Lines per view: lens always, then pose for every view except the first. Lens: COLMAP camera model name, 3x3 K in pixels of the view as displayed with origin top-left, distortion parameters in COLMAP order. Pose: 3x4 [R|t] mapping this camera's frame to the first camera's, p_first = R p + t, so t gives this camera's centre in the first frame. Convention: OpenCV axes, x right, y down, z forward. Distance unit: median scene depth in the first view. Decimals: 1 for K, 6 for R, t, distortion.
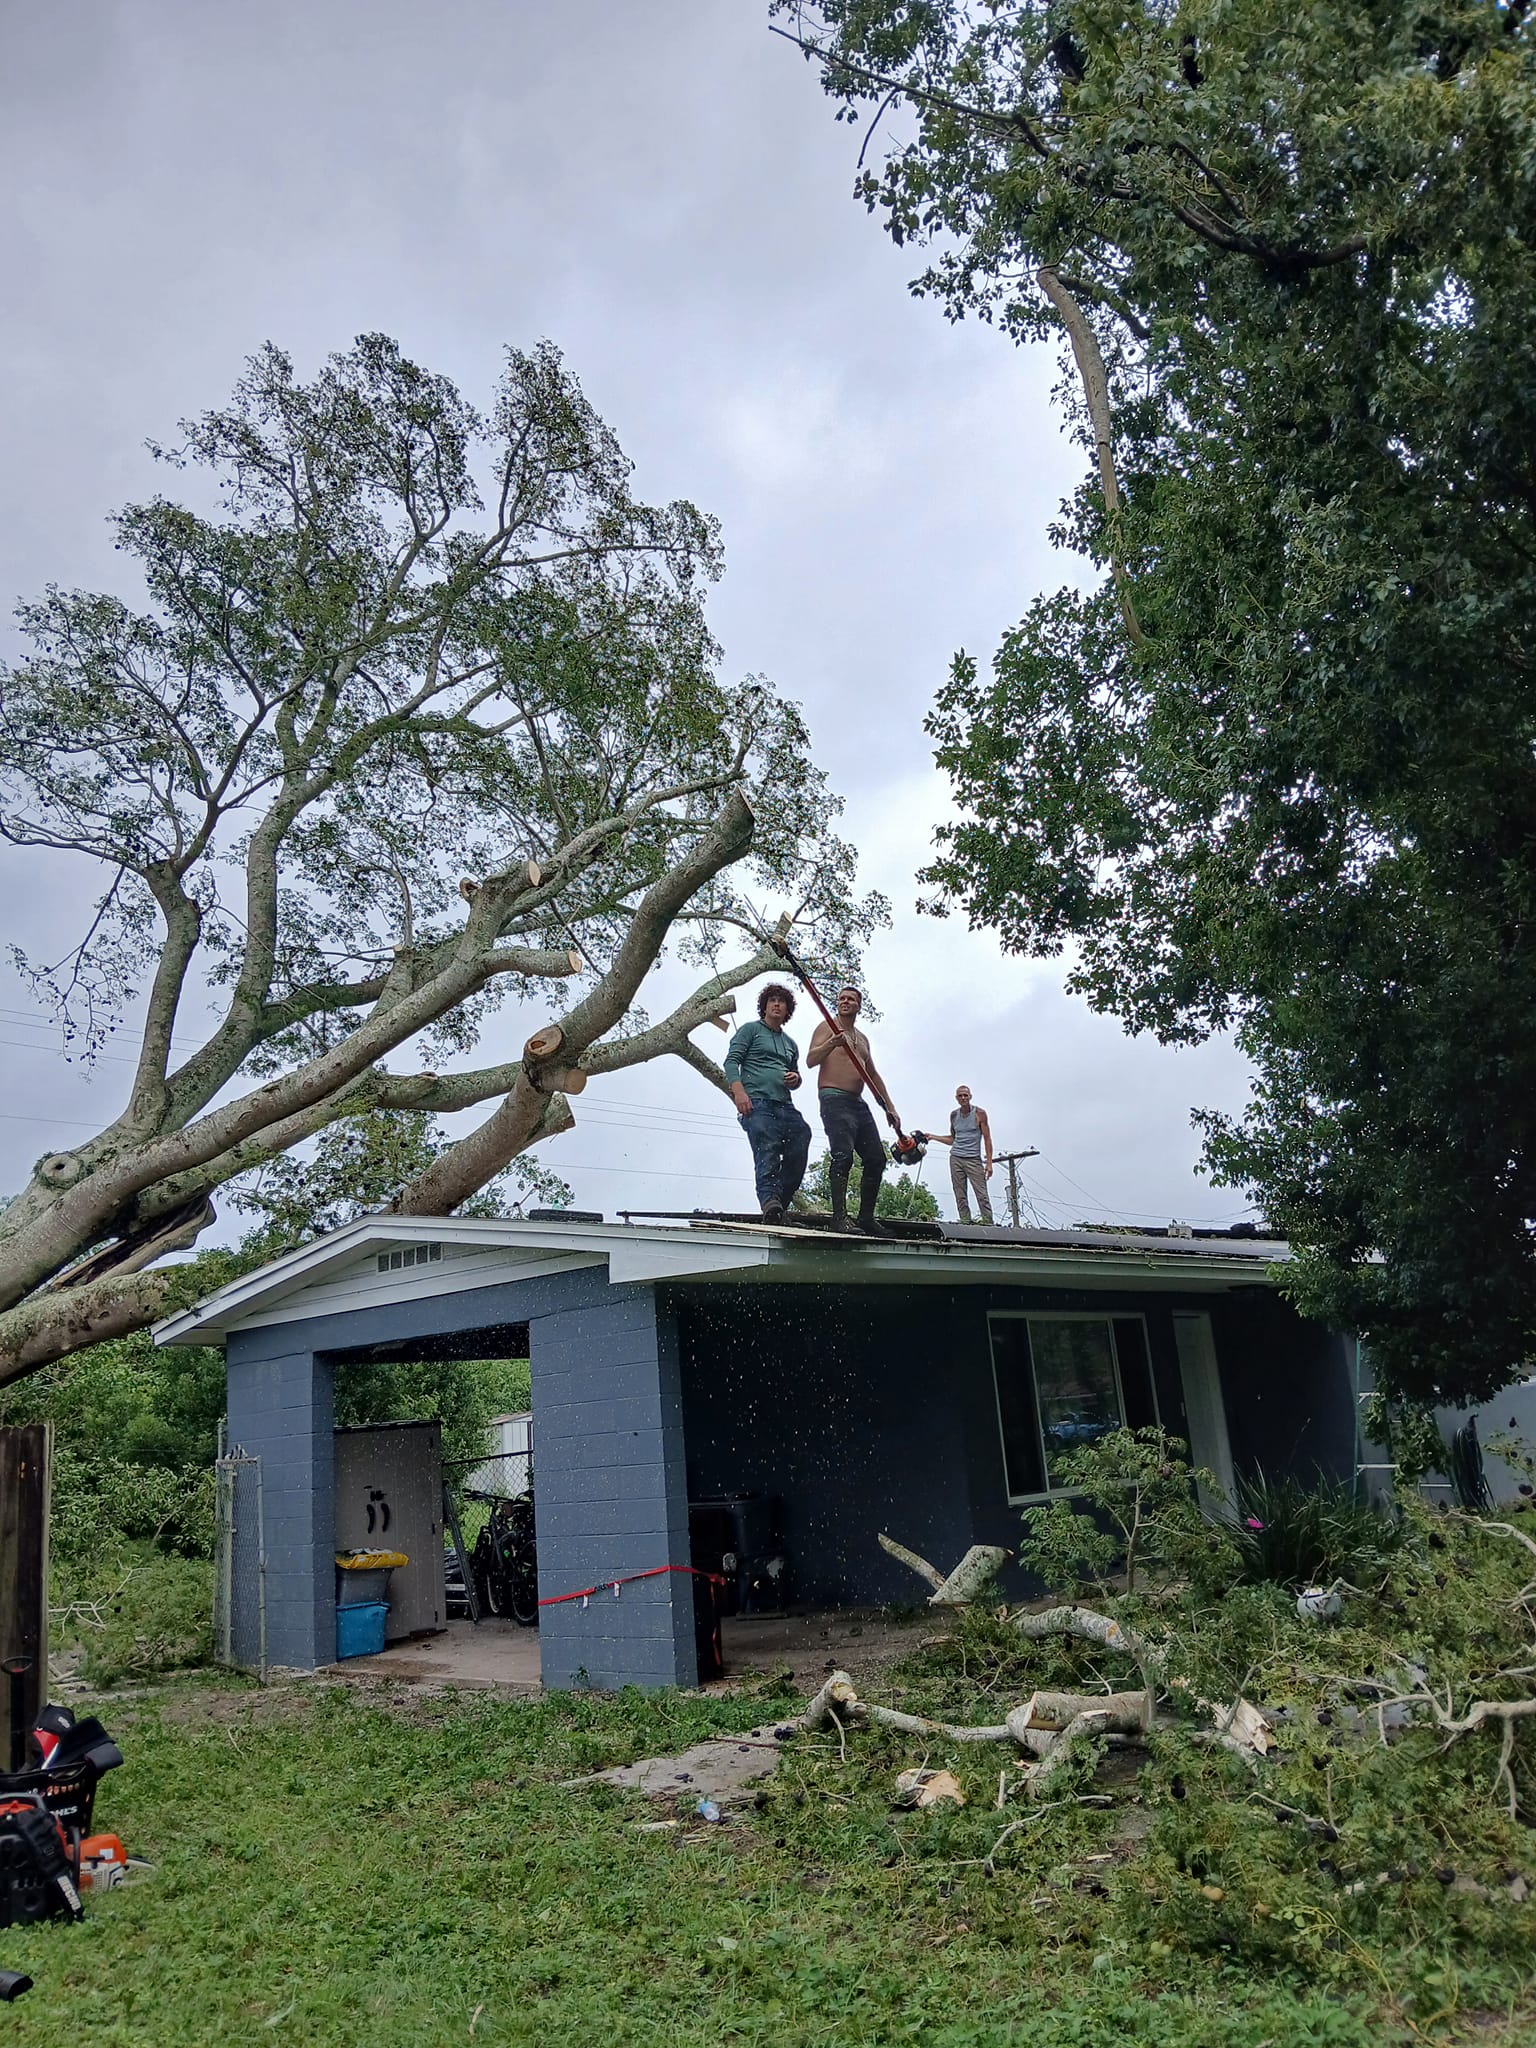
lens RADIAL K [[1553.8, 0, 771.9], [0, 1553.8, 965.2], [0, 0, 1]] dist [0.091285, -0.320218]
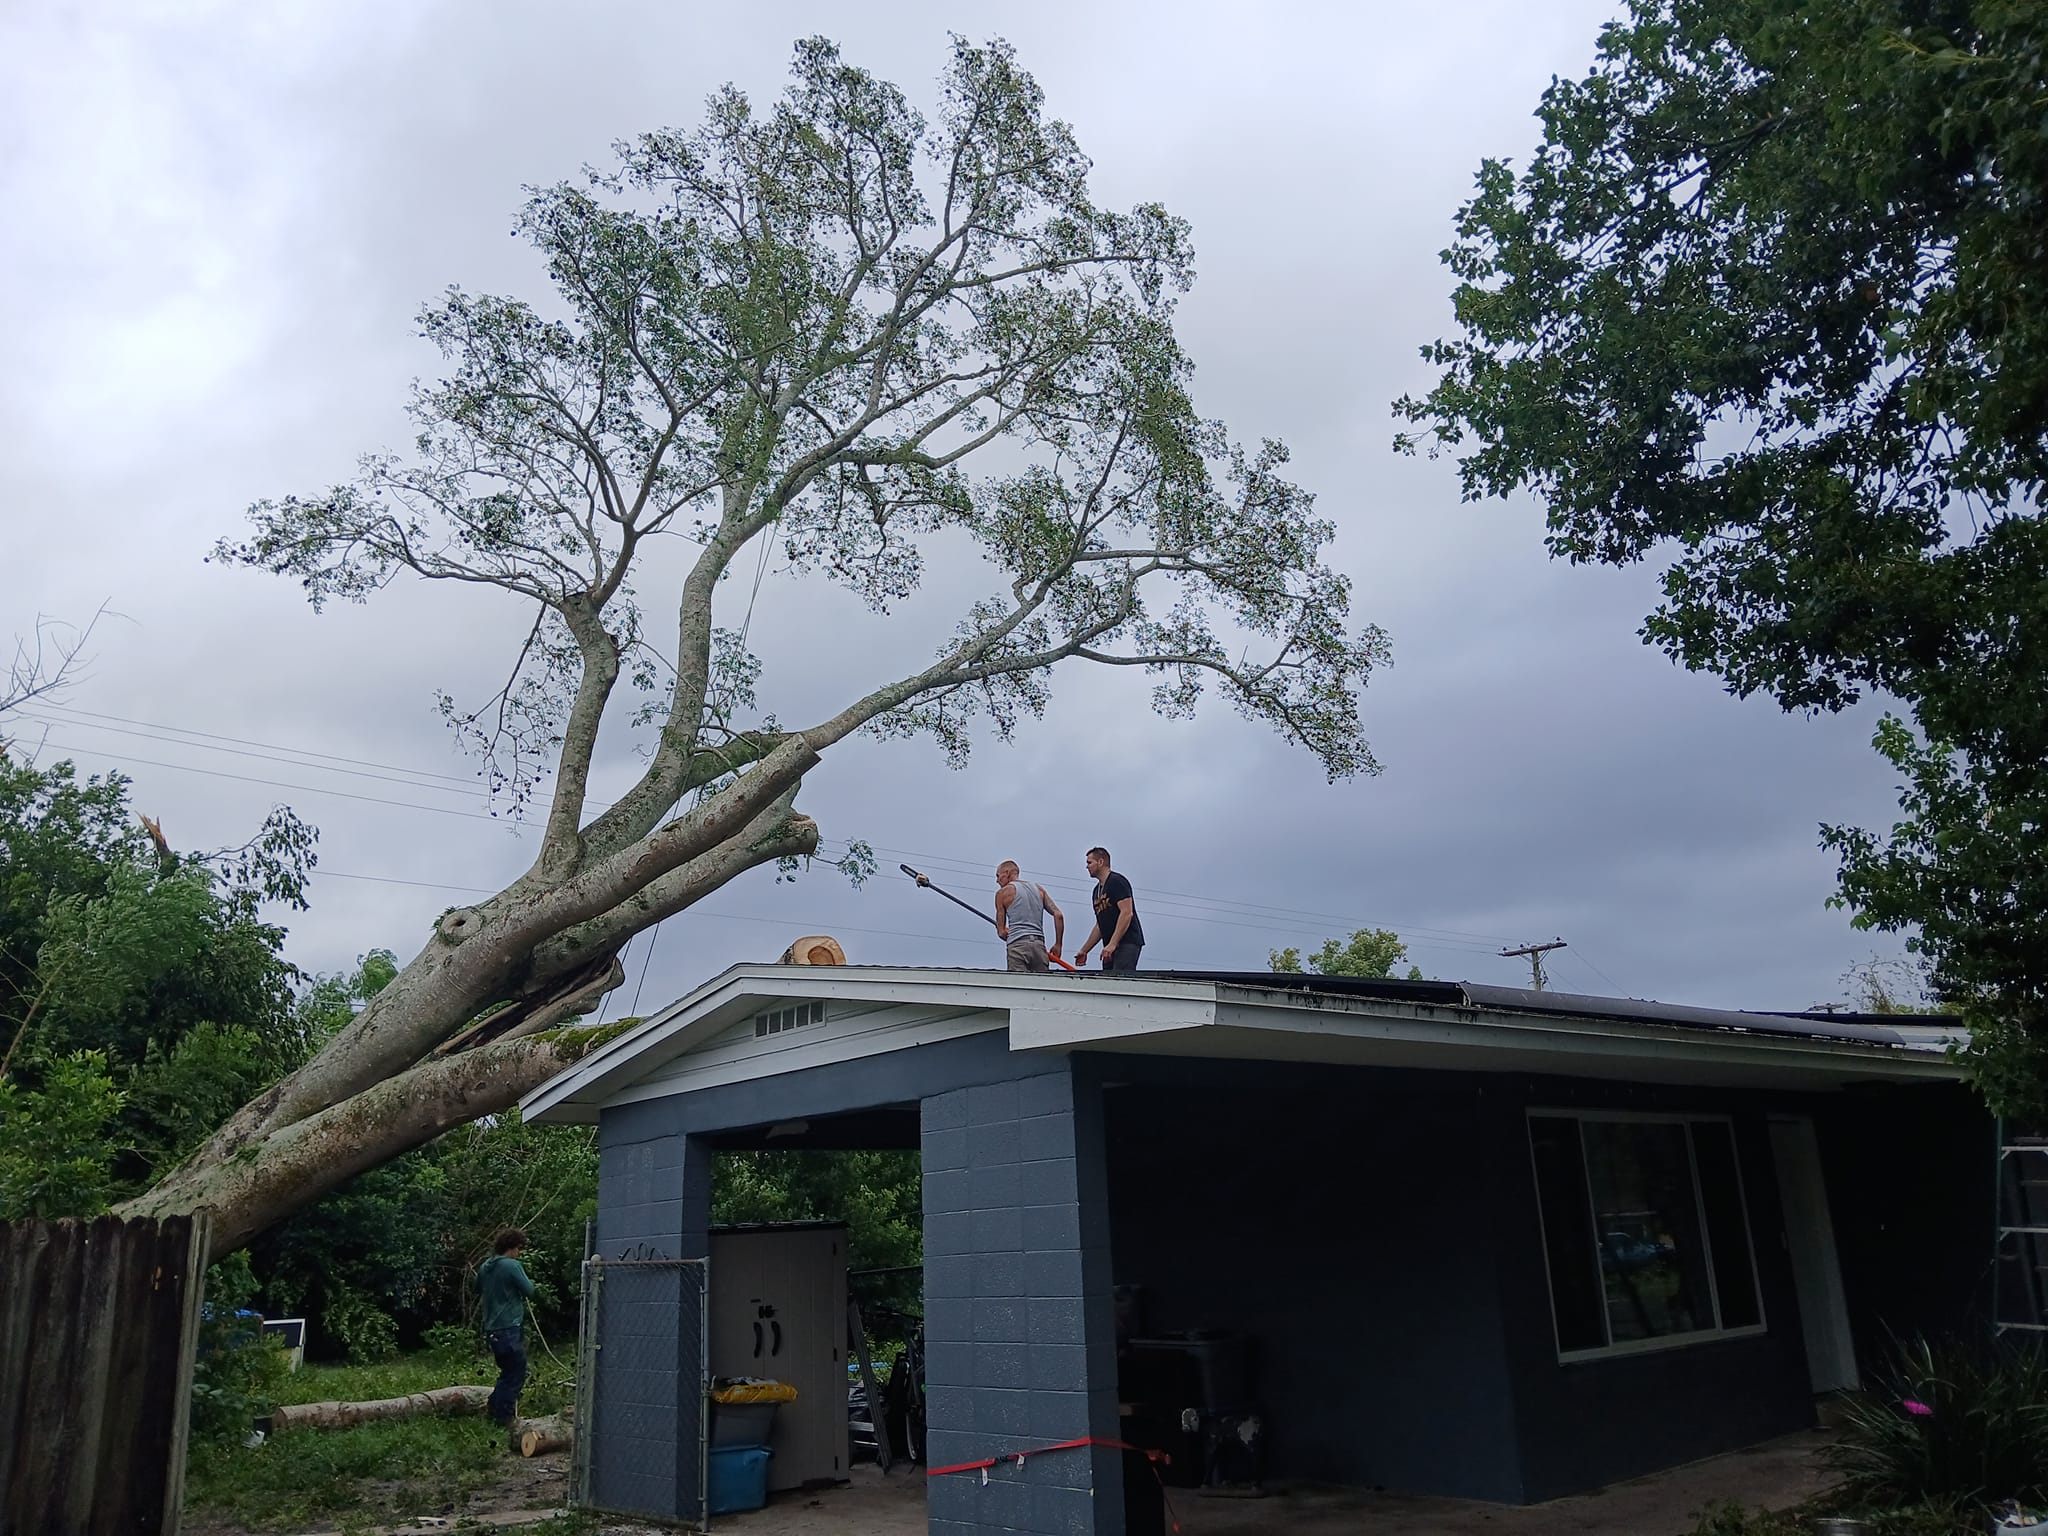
lens RADIAL K [[1548.1, 0, 1021.8], [0, 1548.1, 683.6], [0, 0, 1]] dist [0.012200, -0.068398]
pose [[0.987057, -0.015838, -0.159586, 0.011814], [0.007538, 0.998593, -0.052481, 0.033705], [0.160193, 0.050599, 0.985788, 0.129613]]
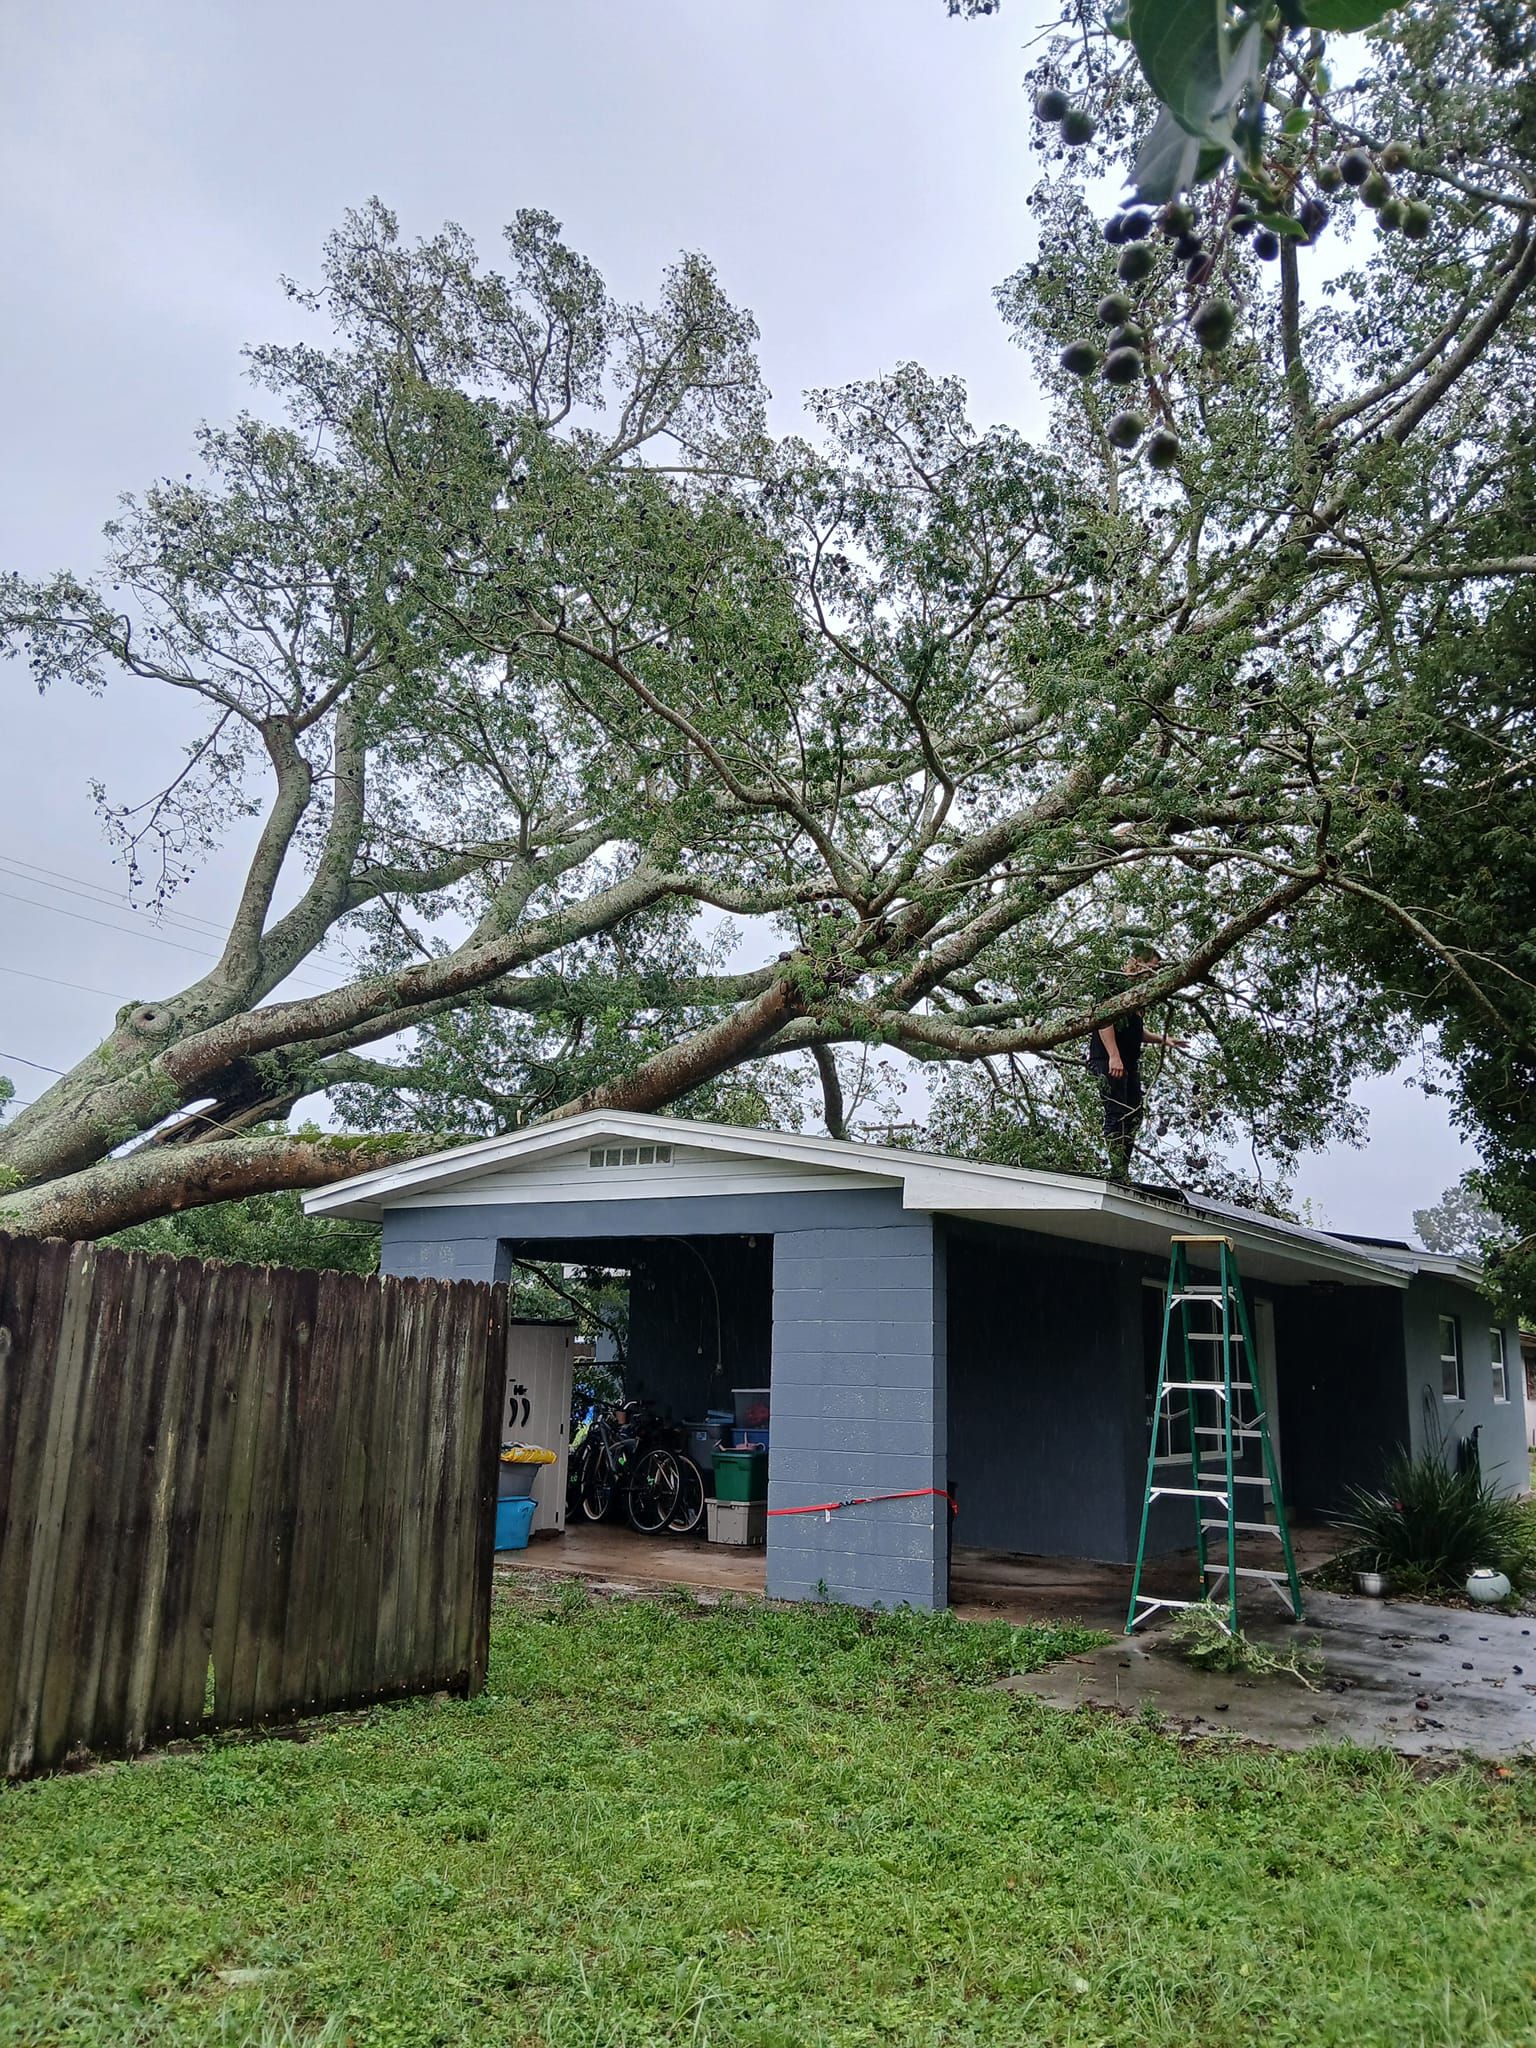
lens RADIAL K [[1553.8, 0, 771.9], [0, 1553.8, 965.2], [0, 0, 1]] dist [0.091285, -0.320218]
pose [[0.983464, 0.140913, 0.113759, -0.164460], [-0.143764, 0.989462, 0.017216, 0.022407], [-0.110134, -0.033286, 0.993359, 0.007837]]
